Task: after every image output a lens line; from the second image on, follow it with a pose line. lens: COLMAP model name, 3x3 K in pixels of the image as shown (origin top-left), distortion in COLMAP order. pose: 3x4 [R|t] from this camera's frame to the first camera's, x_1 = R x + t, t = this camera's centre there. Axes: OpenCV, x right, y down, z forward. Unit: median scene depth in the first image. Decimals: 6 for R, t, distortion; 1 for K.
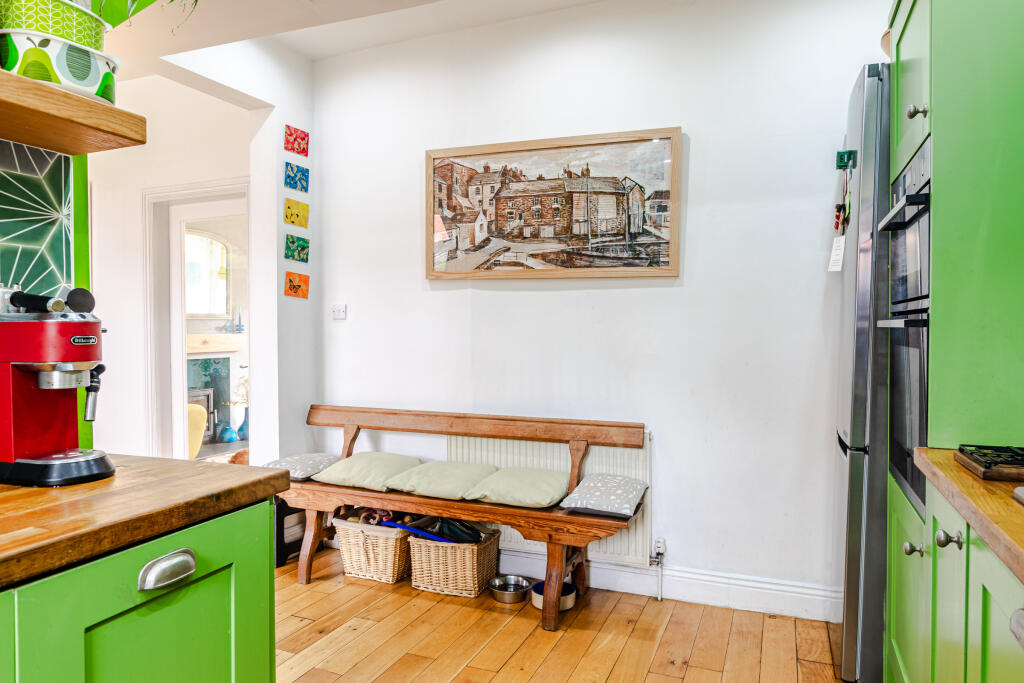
lens RADIAL K [[658.0, 0, 519.7], [0, 658.0, 340.9], [0, 0, 1]] dist [-0.007341, 0.000595]
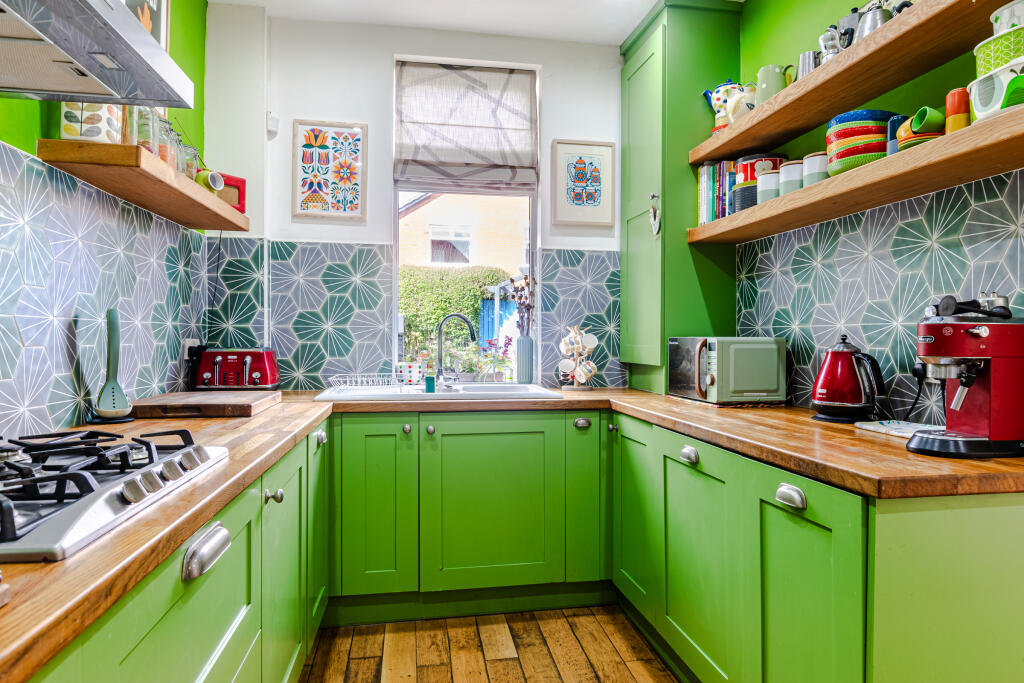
lens RADIAL K [[658.0, 0, 519.7], [0, 658.0, 340.9], [0, 0, 1]] dist [-0.007341, 0.000595]
pose [[-0.859756, 0.001624, -0.510702, 0.644891], [-0.010985, 0.999705, 0.021671, -0.018569], [0.510587, 0.024242, -0.859484, 1.722984]]
